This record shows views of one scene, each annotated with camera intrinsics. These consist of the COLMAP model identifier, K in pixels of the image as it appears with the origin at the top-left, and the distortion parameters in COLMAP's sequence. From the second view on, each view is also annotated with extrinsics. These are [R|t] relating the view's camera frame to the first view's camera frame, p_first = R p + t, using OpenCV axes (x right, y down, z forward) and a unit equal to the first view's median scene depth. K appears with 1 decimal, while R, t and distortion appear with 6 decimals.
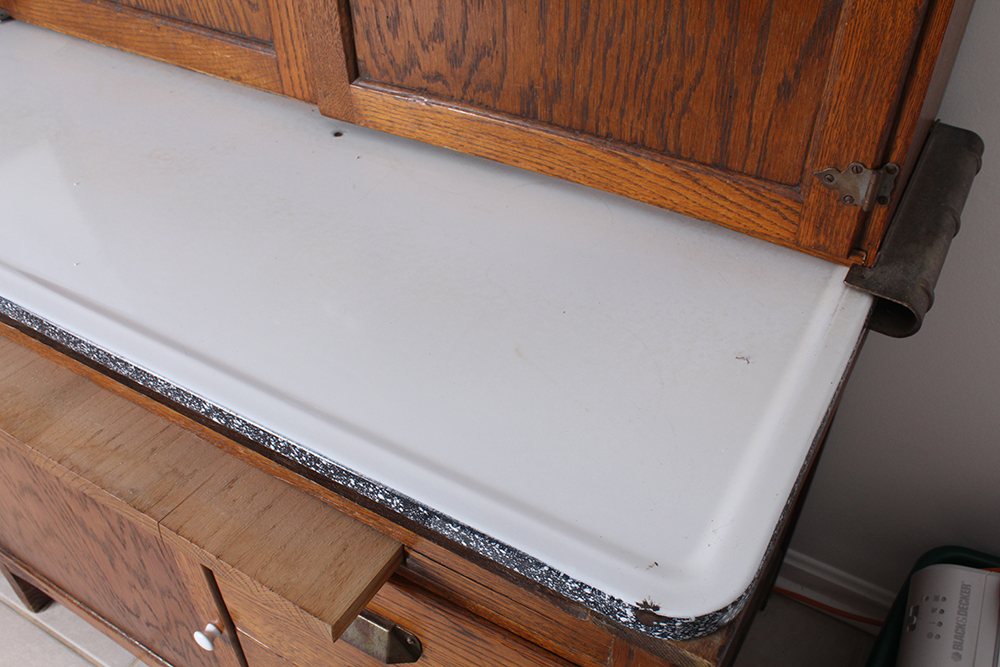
lens RADIAL K [[940.1, 0, 512.0], [0, 940.1, 334.0], [0, 0, 1]] dist [-0.158575, 0.173788]
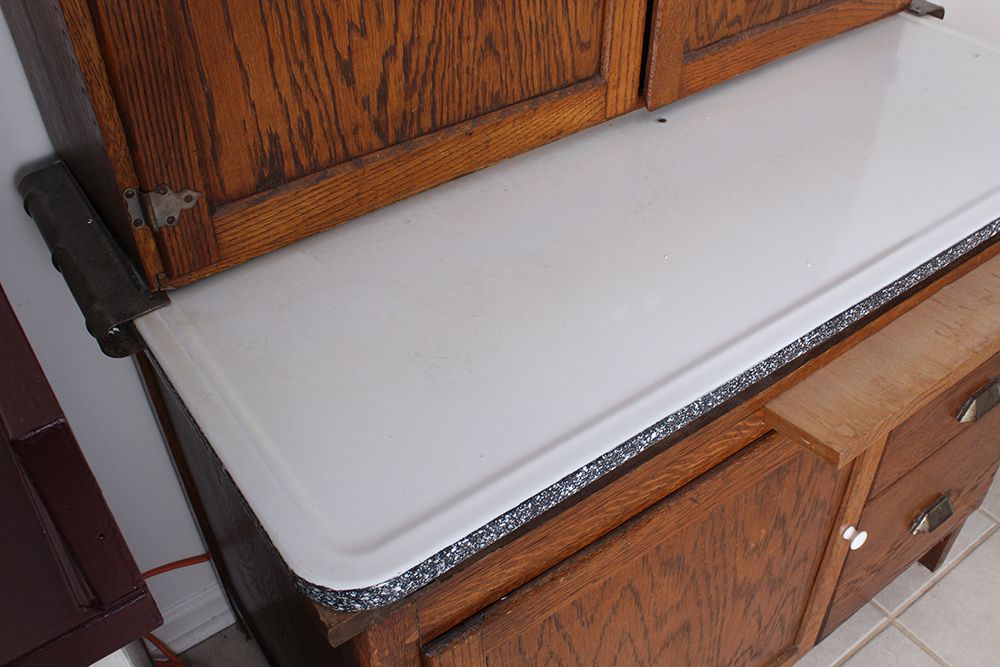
lens RADIAL K [[940.1, 0, 512.0], [0, 940.1, 334.0], [0, 0, 1]] dist [-0.158575, 0.173788]
pose [[0.399849, -0.590120, 0.701341, -1.369679], [0.625191, 0.735138, 0.262123, -0.496173], [-0.670266, 0.333663, 0.662882, 0.538503]]
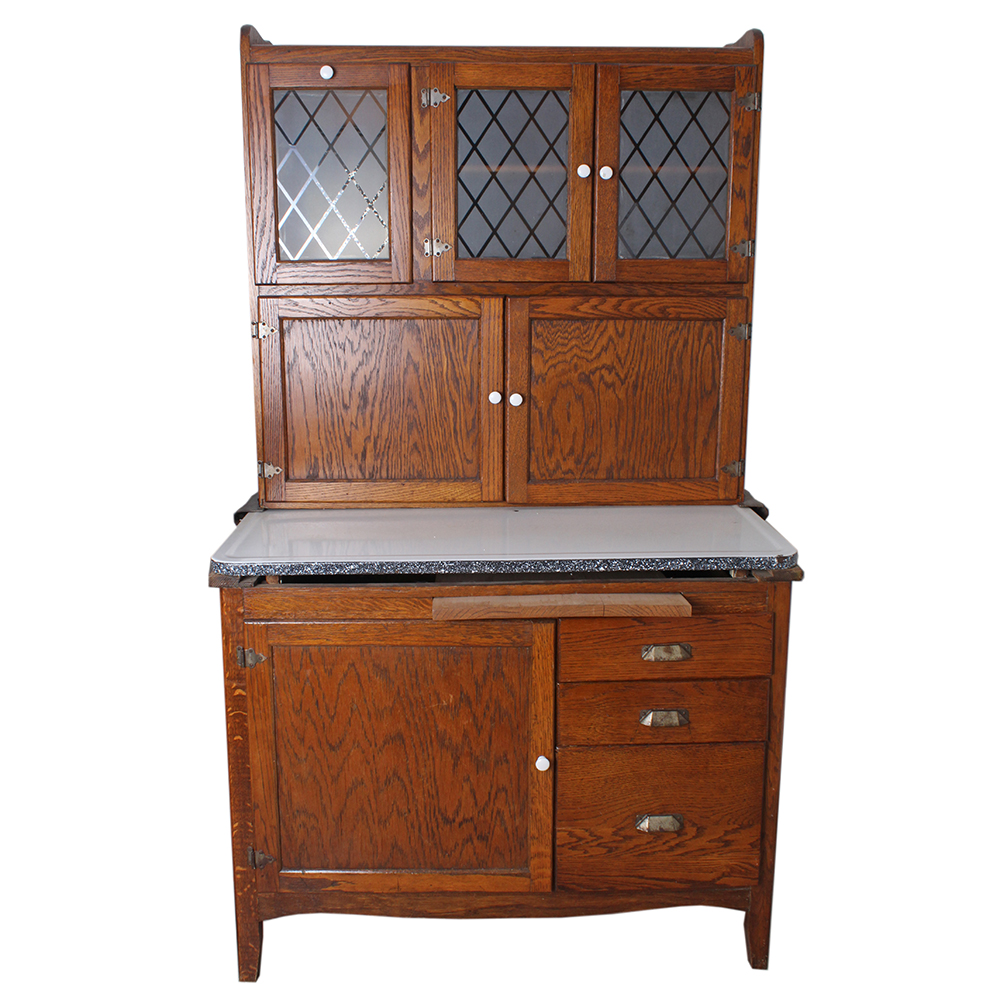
lens RADIAL K [[947.6, 0, 497.8], [0, 947.6, 400.8], [0, 0, 1]] dist [-0.087748, 0.093582]
pose [[0.847340, -0.061388, 0.527490, -1.602211], [0.352724, 0.807601, -0.472616, 0.712586], [-0.396989, 0.586525, 0.705966, -0.829285]]
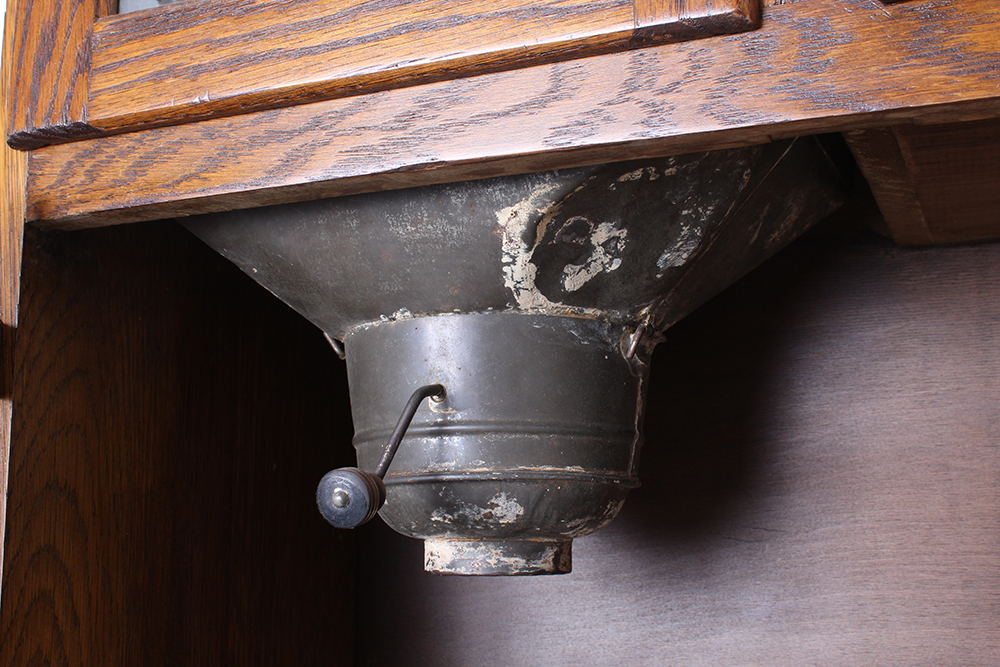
lens RADIAL K [[1300.6, 0, 496.2], [0, 1300.6, 334.6], [0, 0, 1]] dist [0.006824, -0.008200]
pose [[0.992633, 0.043168, 0.113204, -0.618164], [0.064990, 0.598847, -0.798222, -0.286333], [-0.102250, 0.799699, 0.591630, 0.641112]]
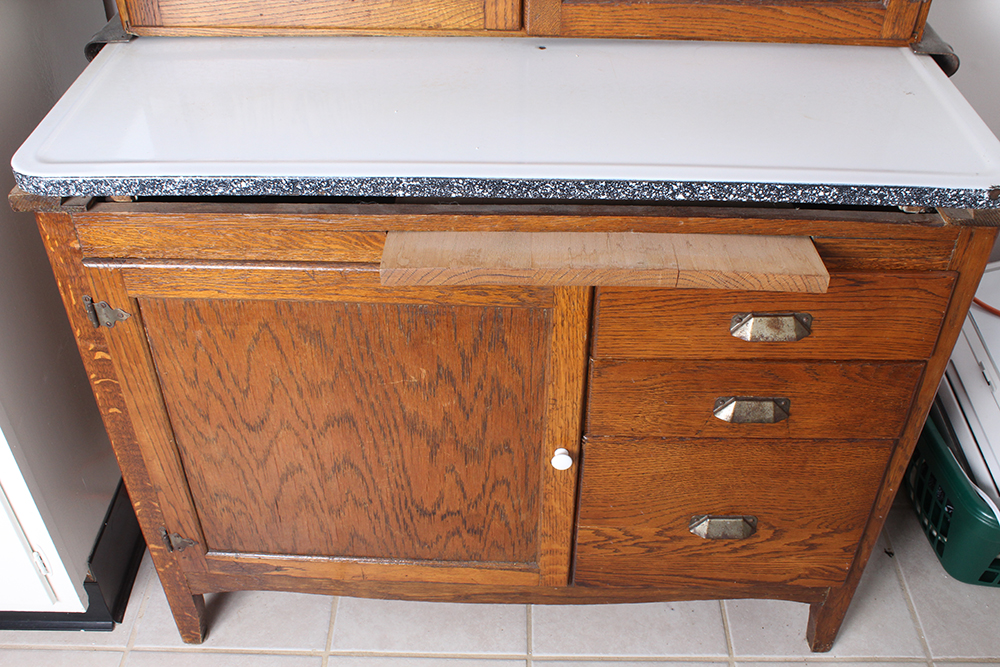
lens RADIAL K [[972.7, 0, 509.0], [0, 972.7, 333.6], [0, 0, 1]] dist [-0.143197, 0.150597]
pose [[0.870512, -0.293058, 0.395381, -1.020959], [0.318379, 0.947962, 0.001655, 0.175529], [-0.375291, 0.124440, 0.918516, -0.214733]]
